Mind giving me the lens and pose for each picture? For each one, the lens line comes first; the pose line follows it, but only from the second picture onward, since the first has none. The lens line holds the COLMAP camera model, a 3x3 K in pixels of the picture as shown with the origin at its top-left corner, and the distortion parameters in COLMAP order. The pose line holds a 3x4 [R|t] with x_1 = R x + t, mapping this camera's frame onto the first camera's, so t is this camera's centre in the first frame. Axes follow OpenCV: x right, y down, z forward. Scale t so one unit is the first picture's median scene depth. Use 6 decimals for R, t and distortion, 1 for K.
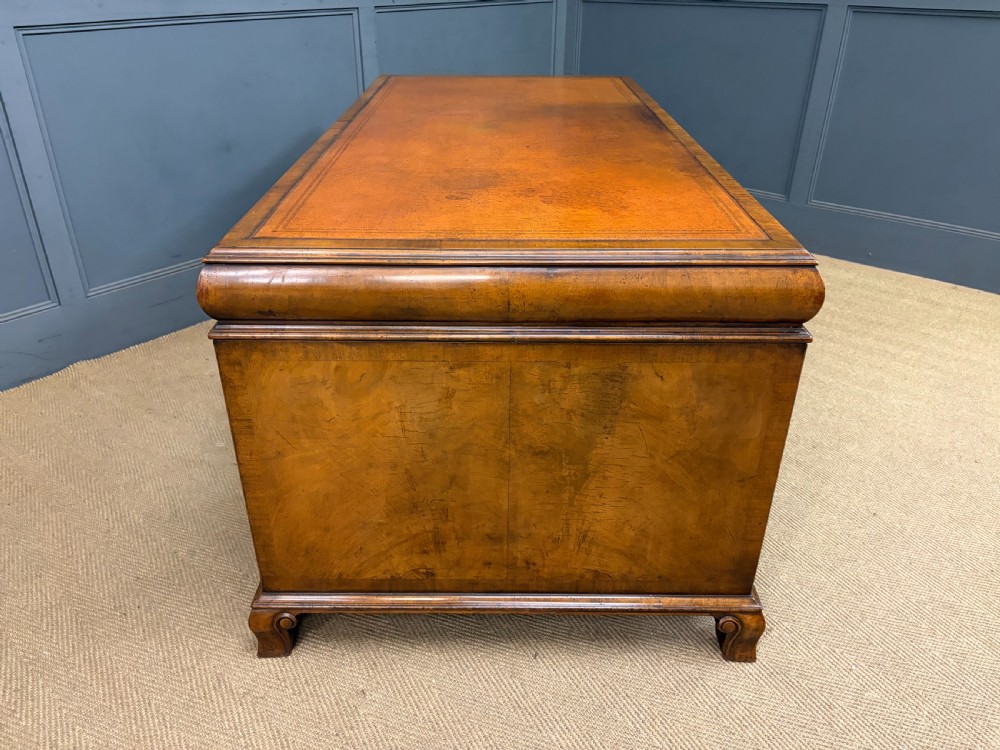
lens RADIAL K [[760.8, 0, 506.0], [0, 760.8, 373.8], [0, 0, 1]] dist [0.045940, -0.054940]
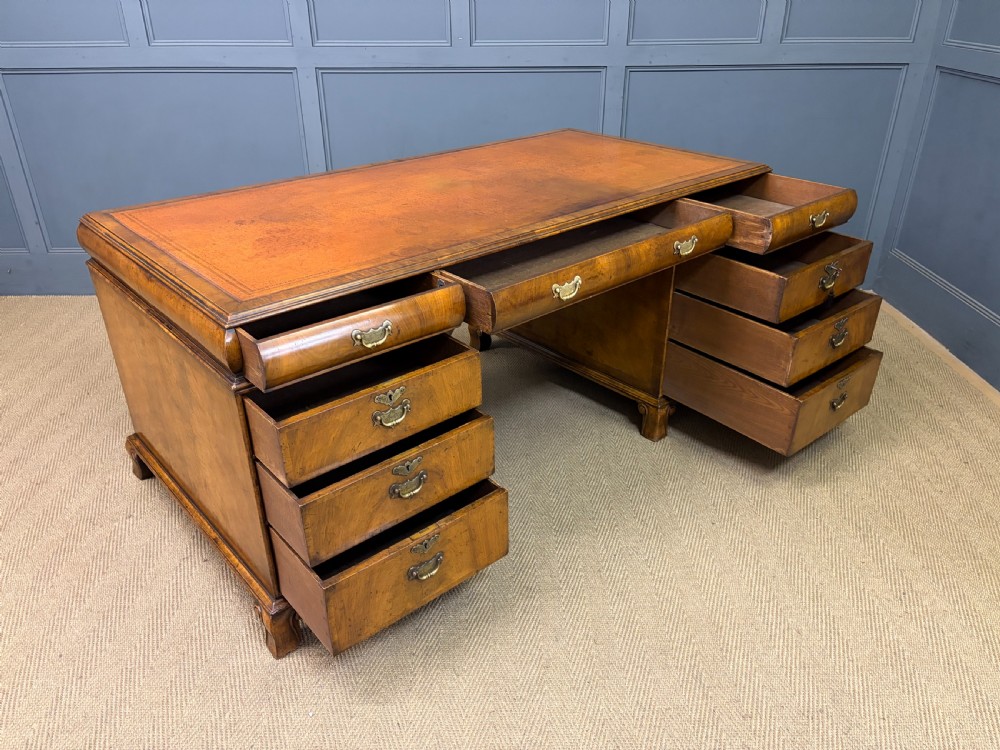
lens RADIAL K [[760.8, 0, 502.7], [0, 760.8, 380.1], [0, 0, 1]] dist [0.045940, -0.054940]
pose [[0.652736, 0.350578, -0.671588, 1.477481], [-0.357584, 0.924095, 0.134843, -0.371698], [0.667884, 0.152133, 0.728551, 0.391285]]
